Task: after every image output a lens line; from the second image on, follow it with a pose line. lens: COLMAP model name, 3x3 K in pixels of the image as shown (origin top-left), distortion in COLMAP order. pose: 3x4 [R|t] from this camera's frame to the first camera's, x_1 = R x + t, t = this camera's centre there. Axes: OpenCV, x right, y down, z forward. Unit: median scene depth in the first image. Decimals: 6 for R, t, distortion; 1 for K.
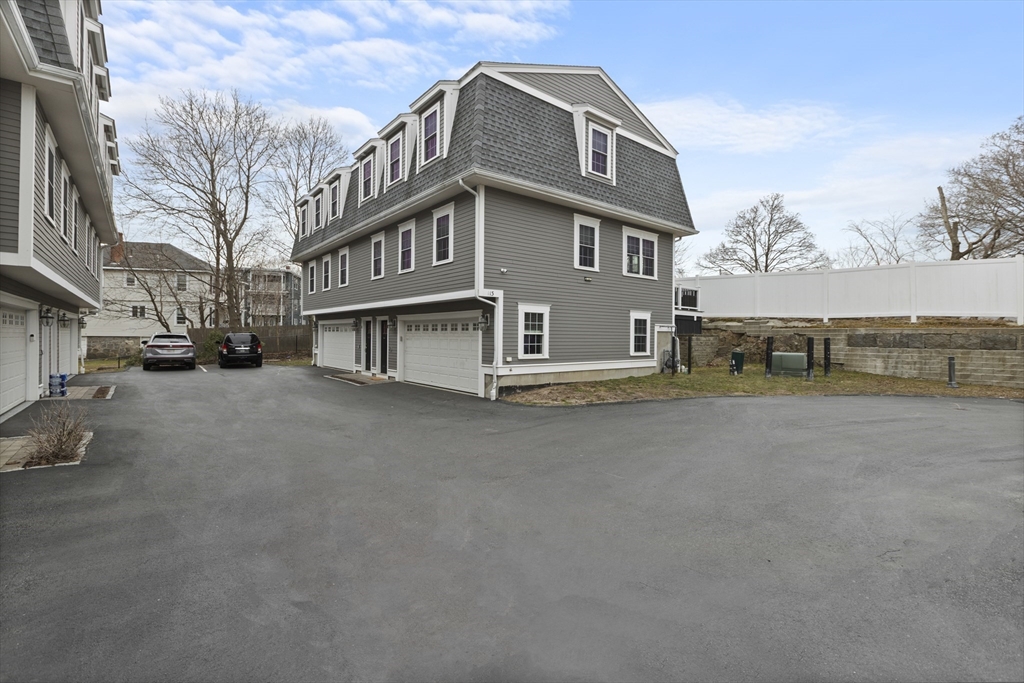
lens RADIAL K [[456.7, 0, 508.0], [0, 456.7, 338.7], [0, 0, 1]] dist [-0.001867, -0.000428]
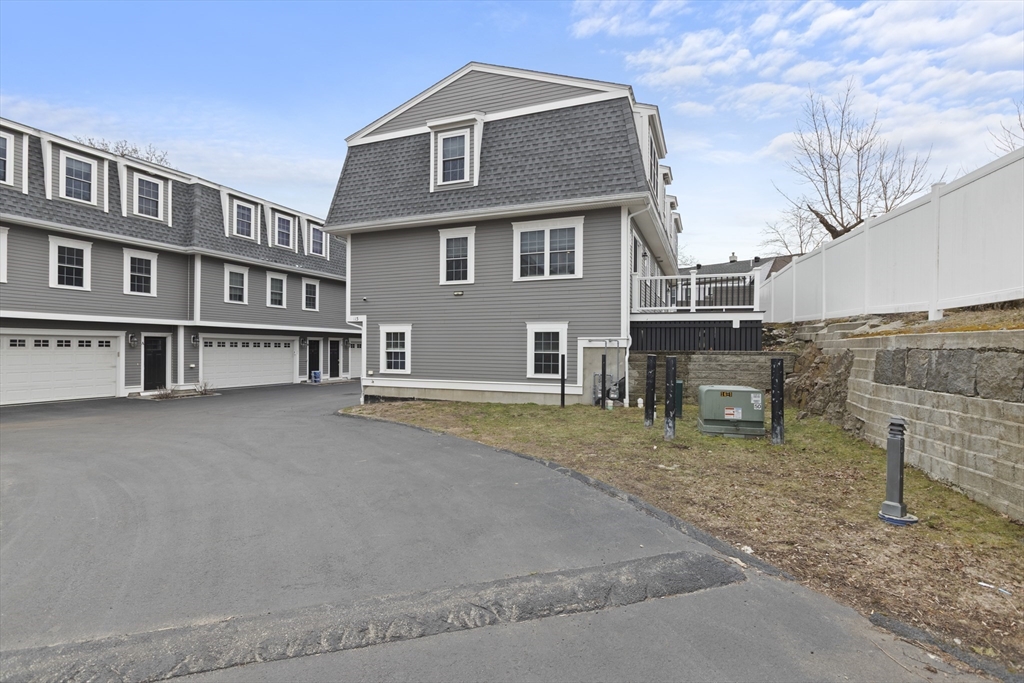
lens RADIAL K [[504.9, 0, 509.5], [0, 504.9, 352.6], [0, 0, 1]] dist [-0.001534, -0.000107]
pose [[0.488456, 0.001039, -0.872588, 1.112988], [-0.006972, 0.999972, -0.002711, -0.005063], [0.872561, 0.007408, 0.488450, 0.565291]]
